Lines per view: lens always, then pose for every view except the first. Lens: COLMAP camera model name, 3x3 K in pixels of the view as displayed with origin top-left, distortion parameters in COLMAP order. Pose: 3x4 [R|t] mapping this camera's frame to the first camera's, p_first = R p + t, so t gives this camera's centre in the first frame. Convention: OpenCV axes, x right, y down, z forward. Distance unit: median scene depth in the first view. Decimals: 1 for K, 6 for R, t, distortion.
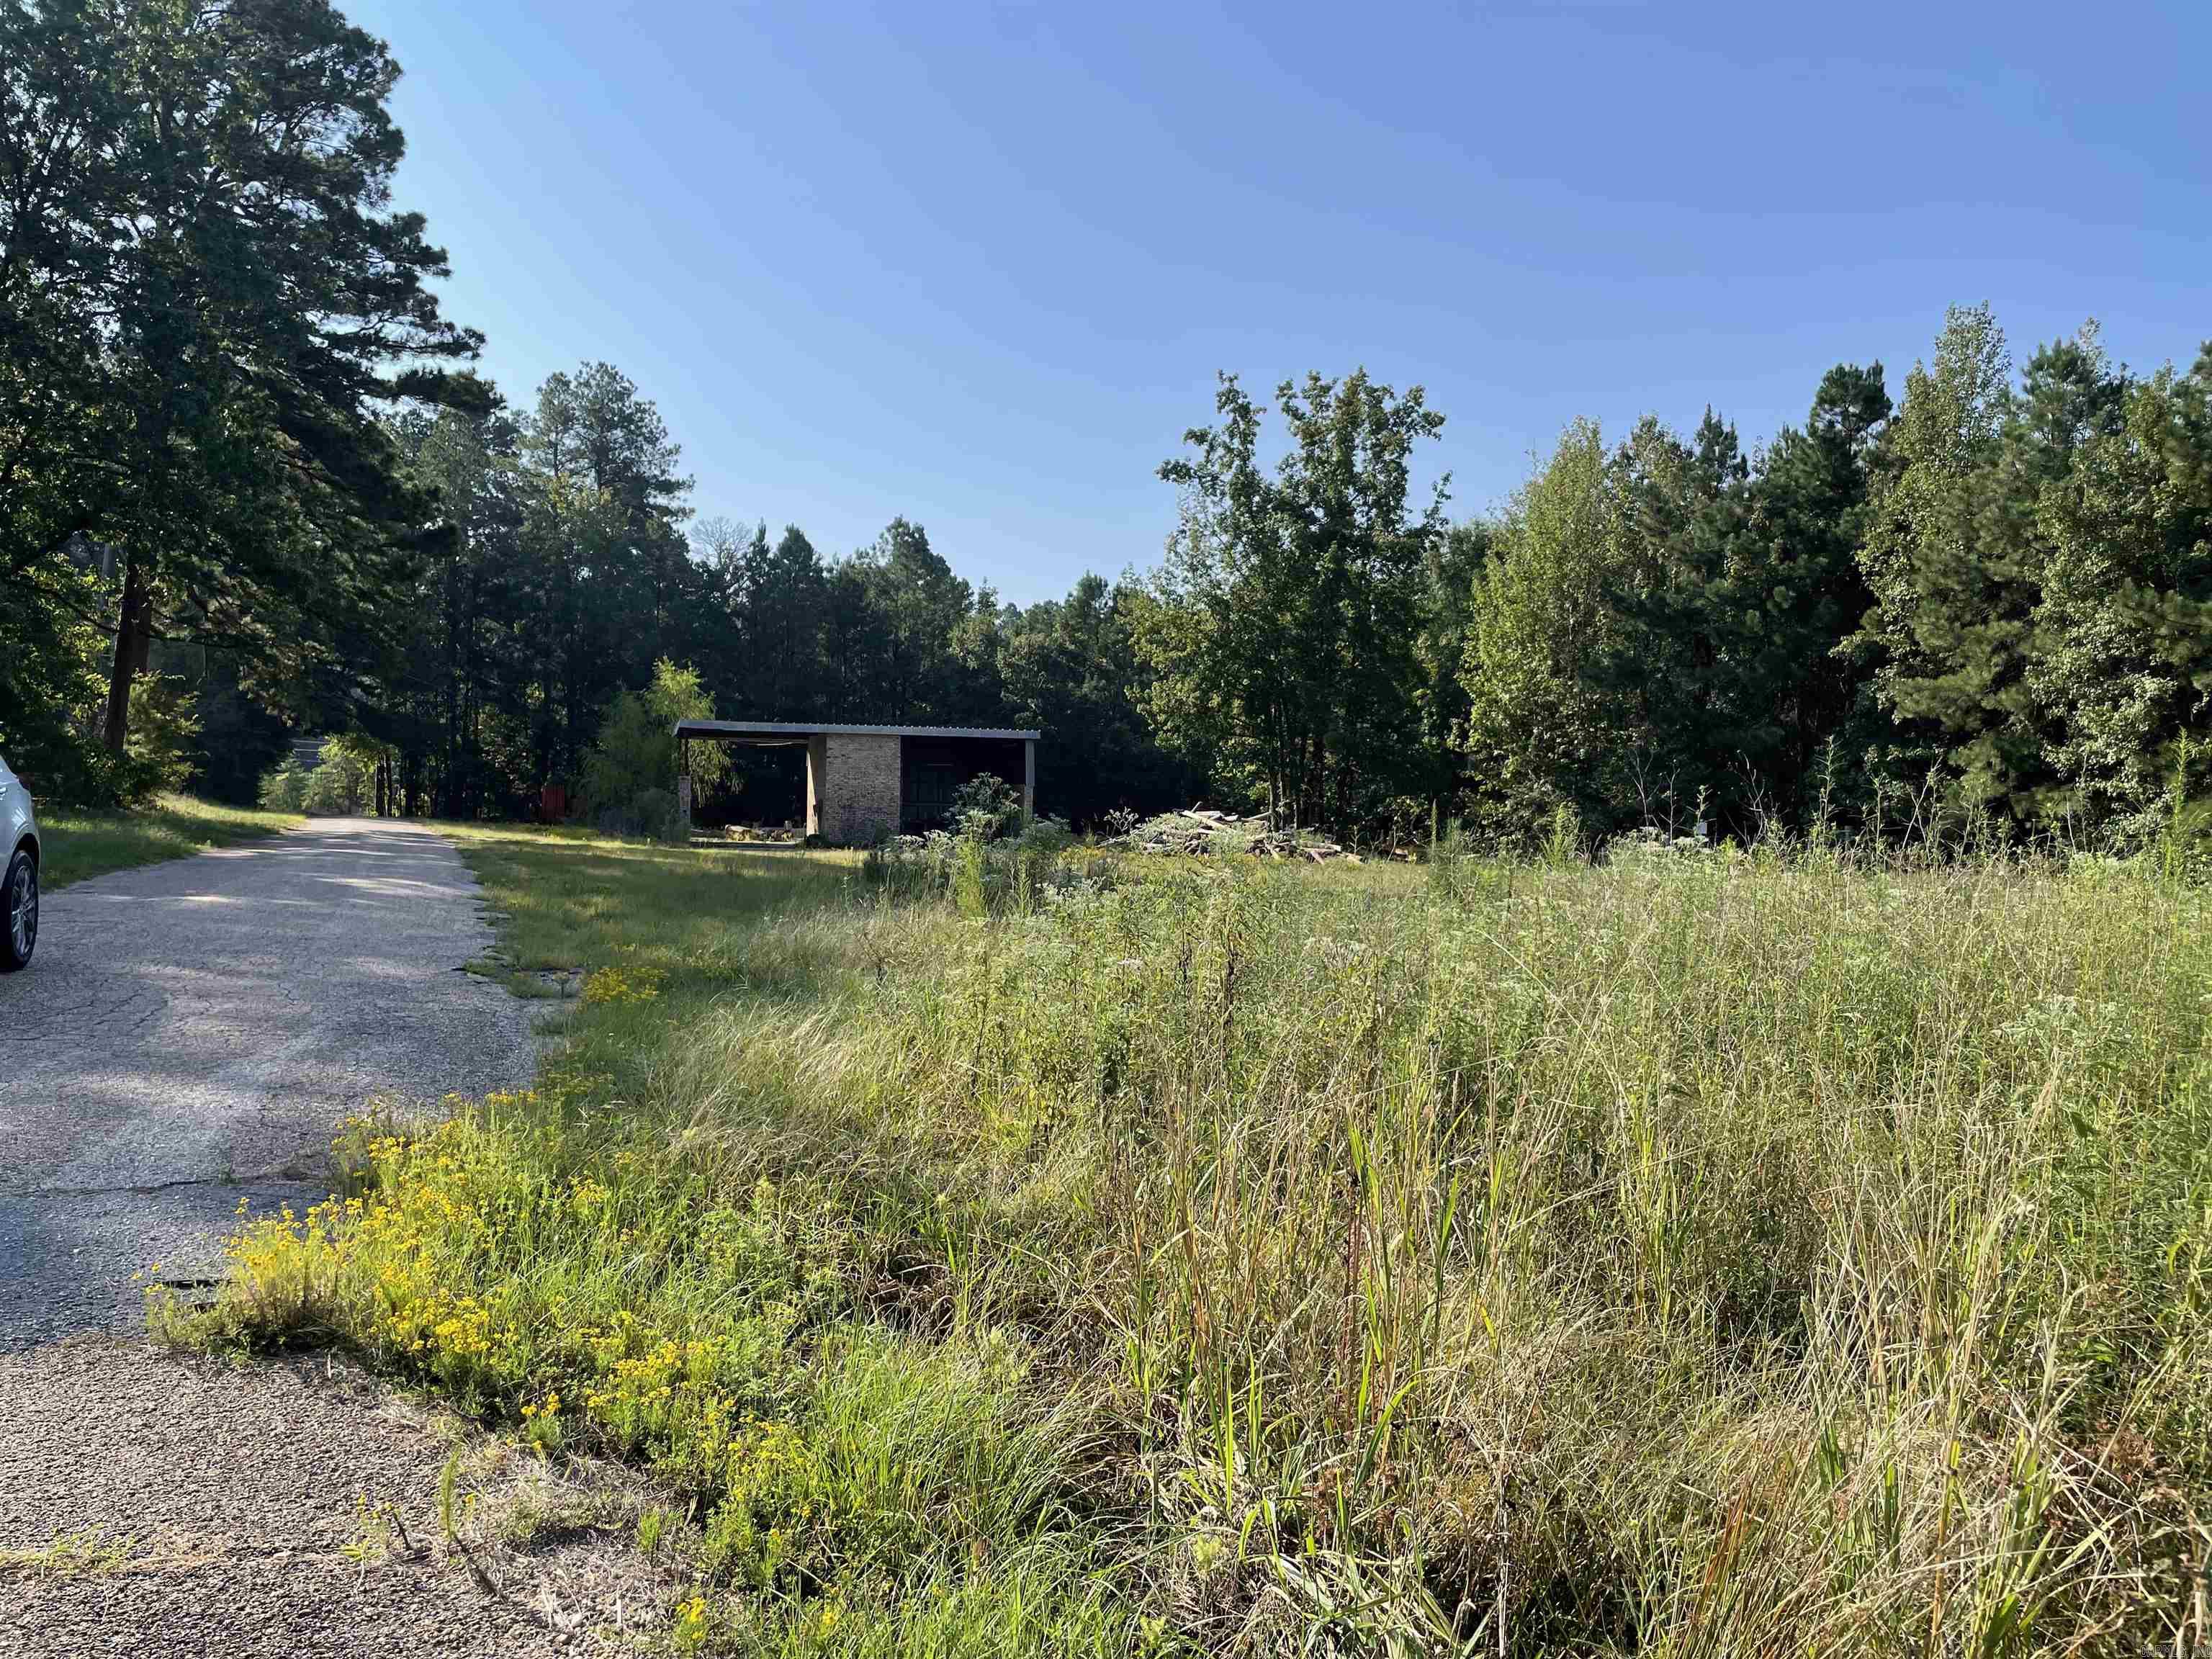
lens RADIAL K [[1803.6, 0, 1106.0], [0, 1803.6, 829.5], [0, 0, 1]] dist [0.086532, -0.131699]
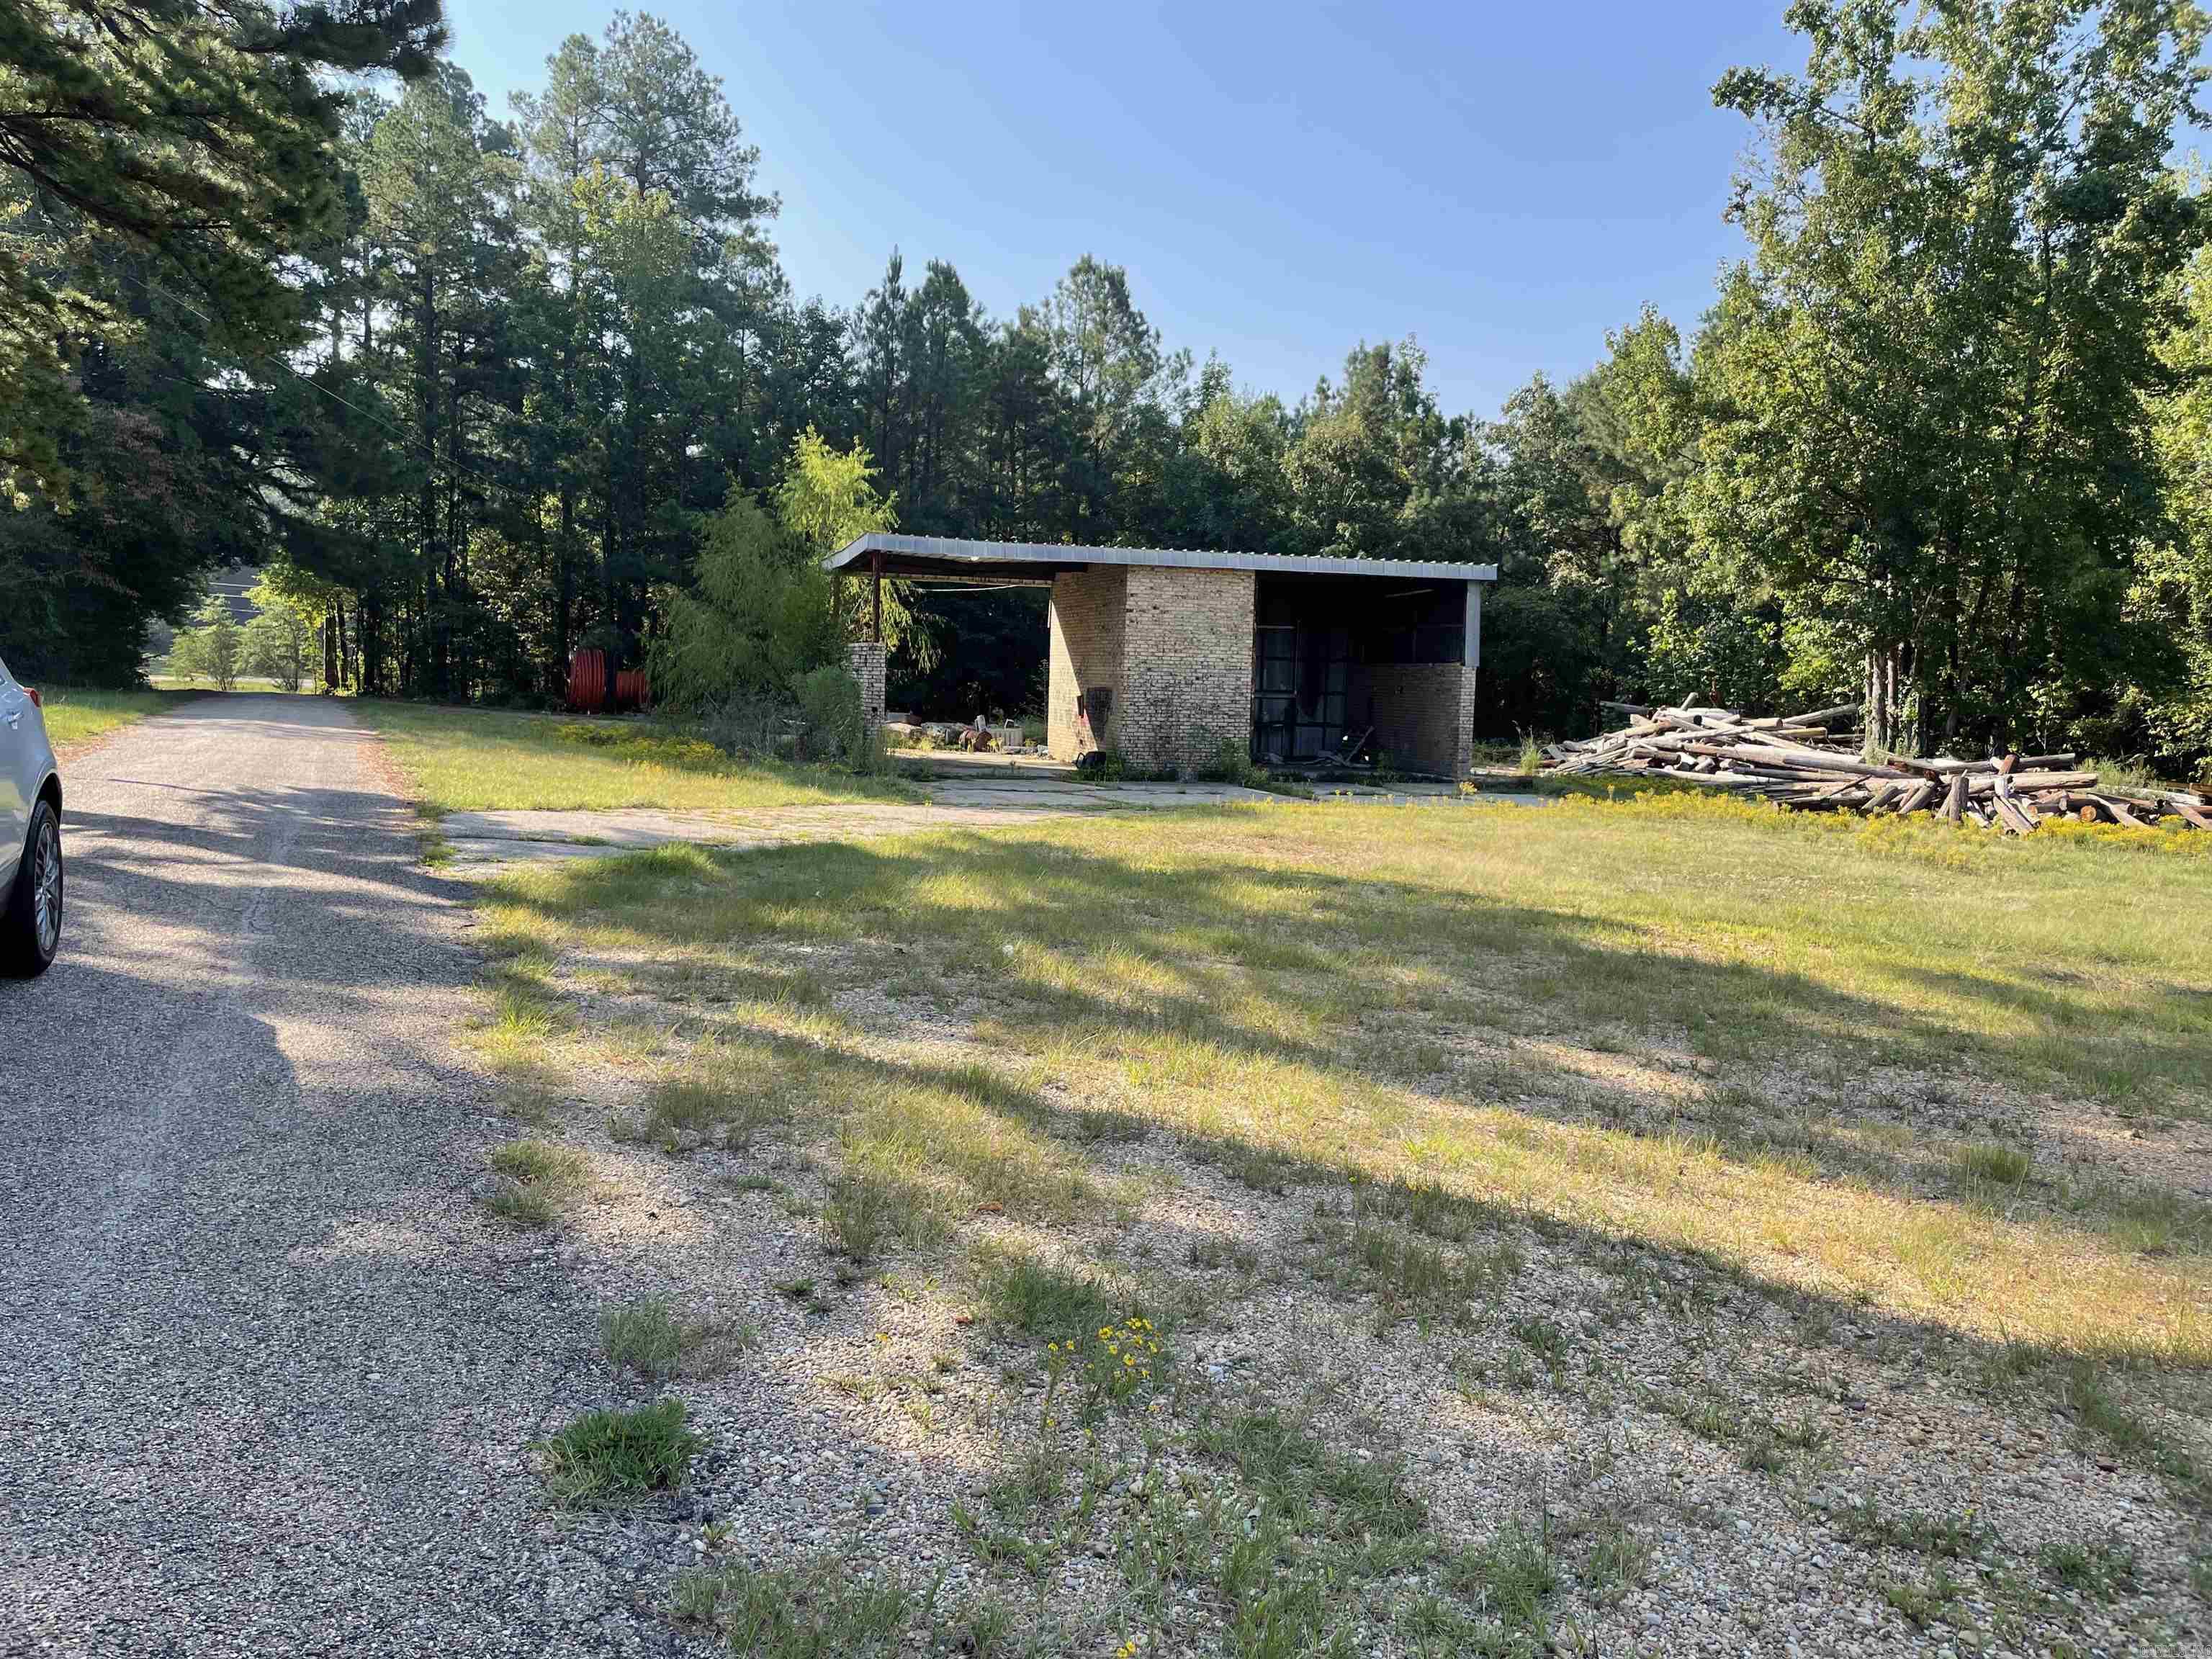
lens RADIAL K [[1820.7, 0, 1106.0], [0, 1820.7, 829.5], [0, 0, 1]] dist [0.089373, -0.125563]
pose [[0.999898, 0.011551, 0.008386, -0.159917], [-0.012135, 0.997238, 0.073272, -0.013903], [-0.007516, -0.073366, 0.997277, 0.437332]]
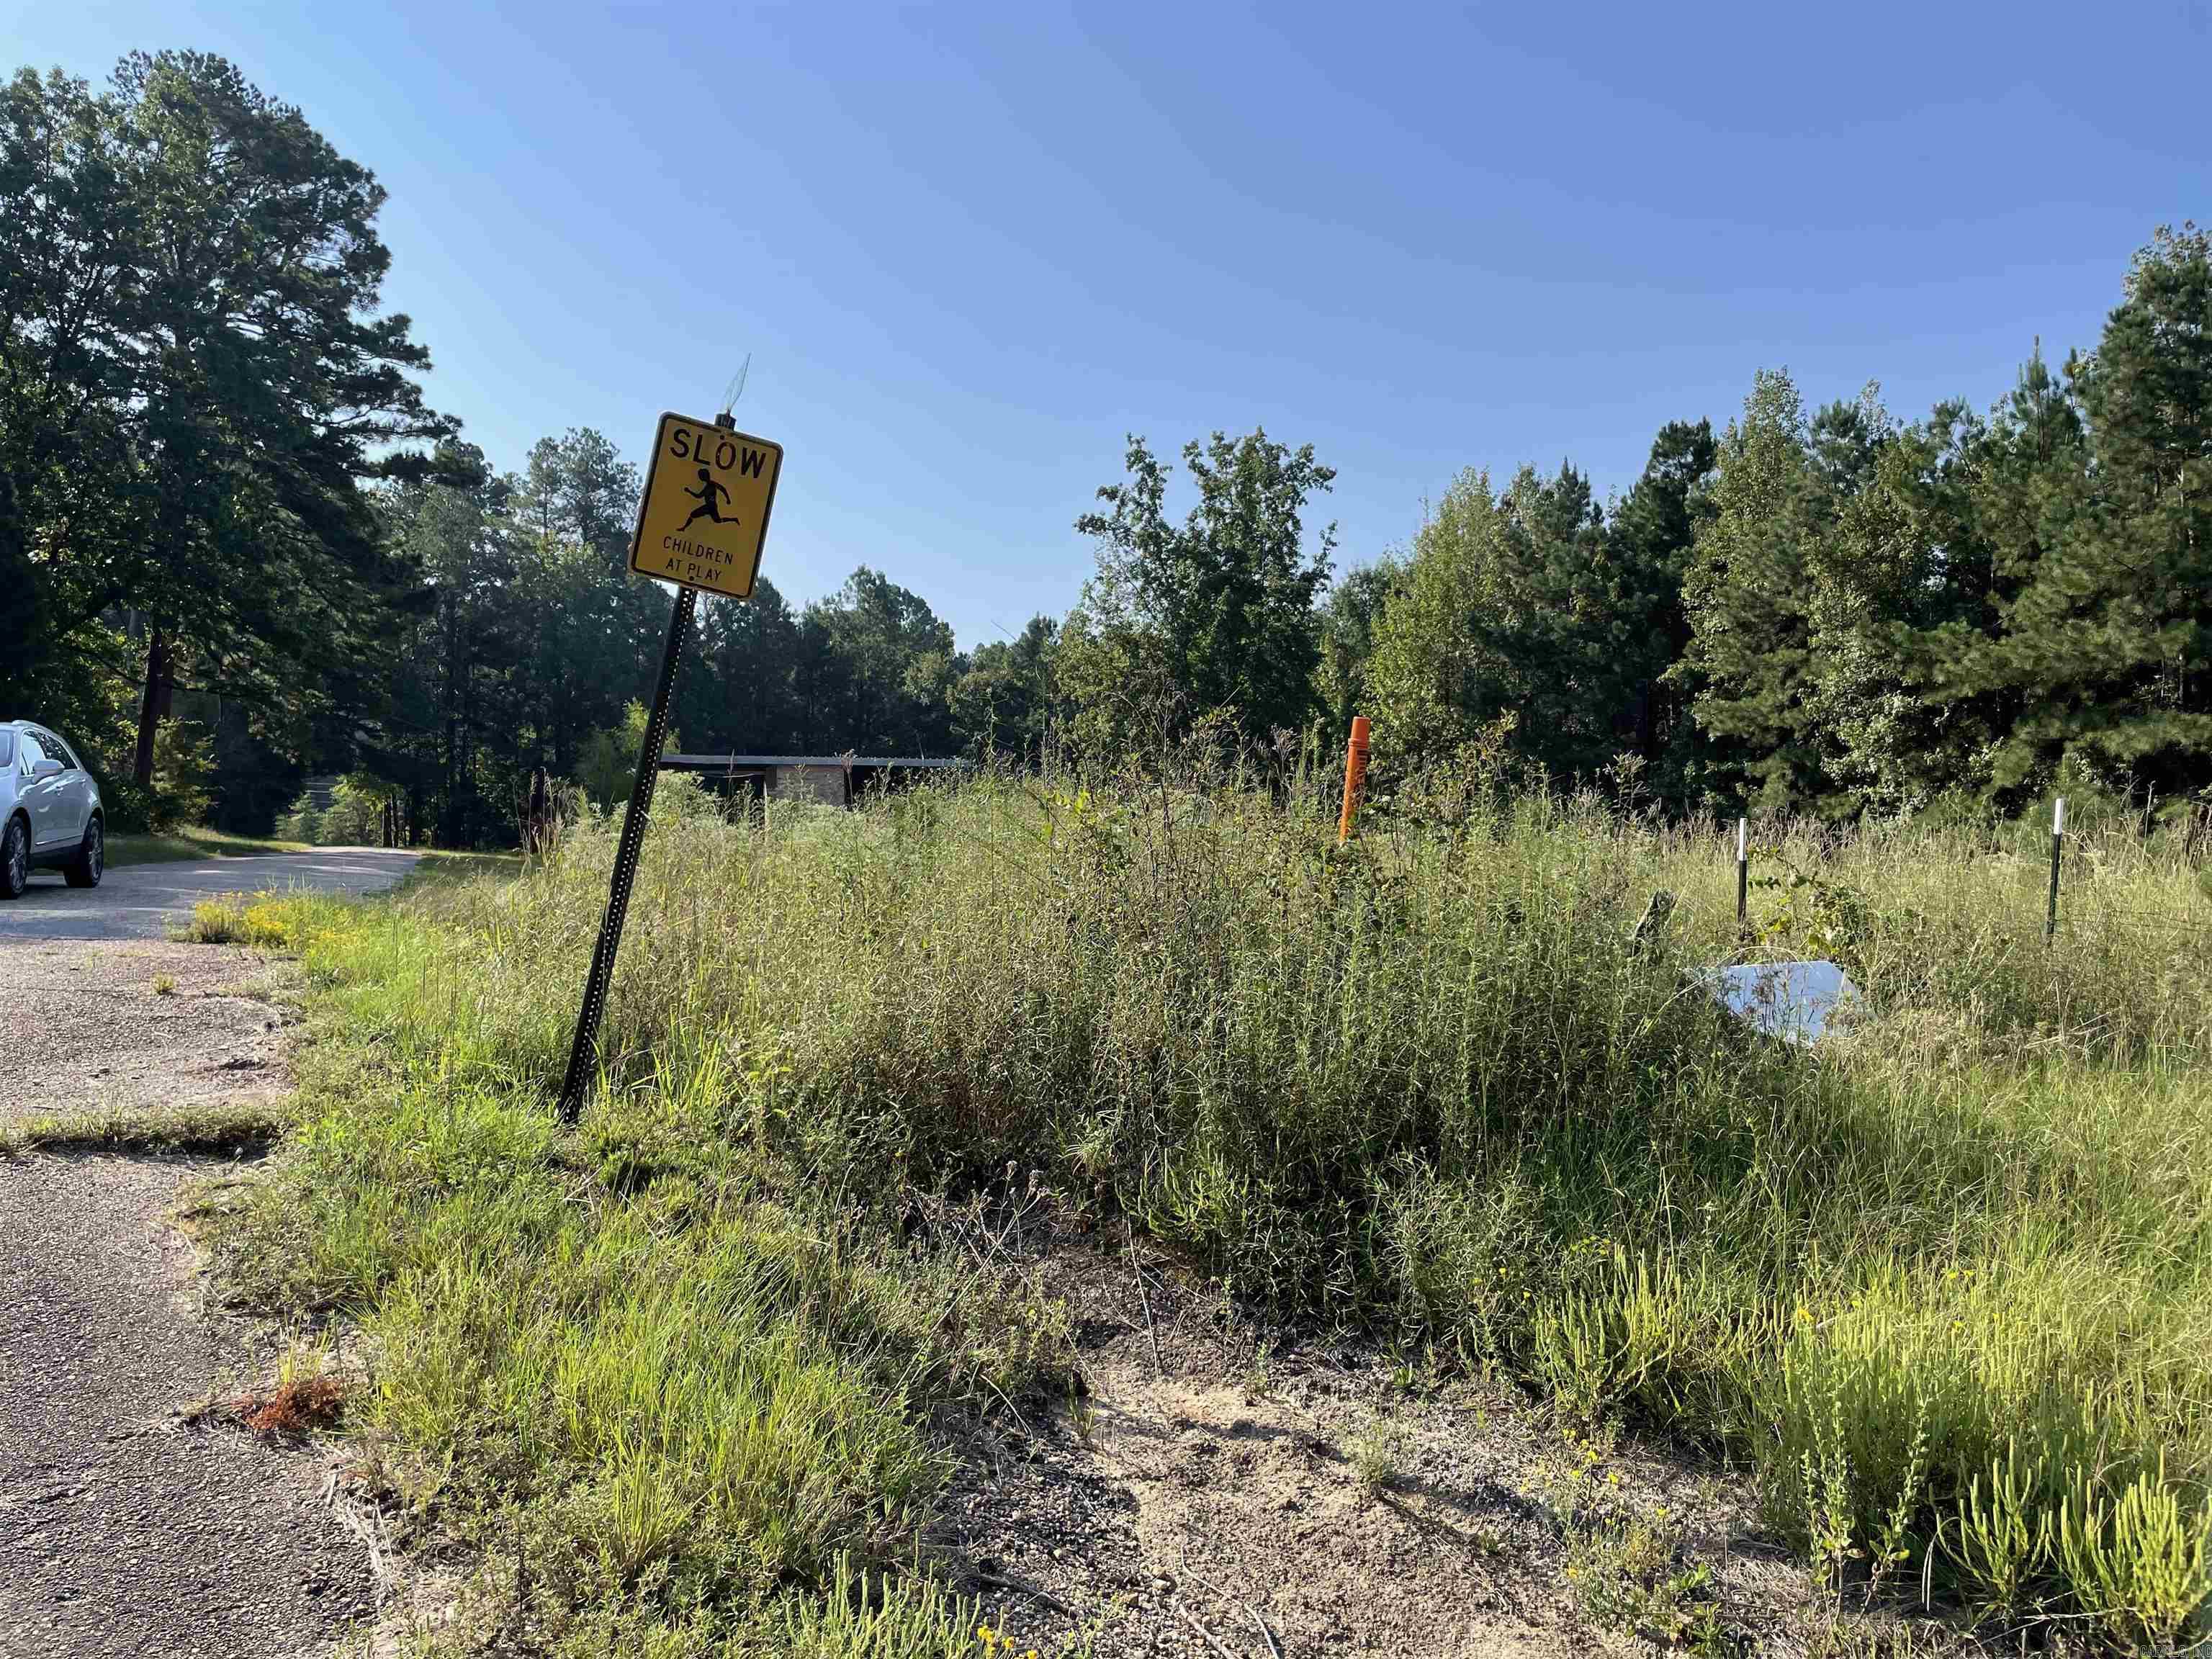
lens RADIAL K [[1797.7, 0, 1093.8], [0, 1797.7, 833.0], [0, 0, 1]] dist [0.096410, -0.154074]
pose [[0.999786, -0.014365, -0.014876, 0.054691], [0.014111, 0.999755, -0.017039, 0.010265], [0.015117, 0.016826, 0.999744, -0.103340]]
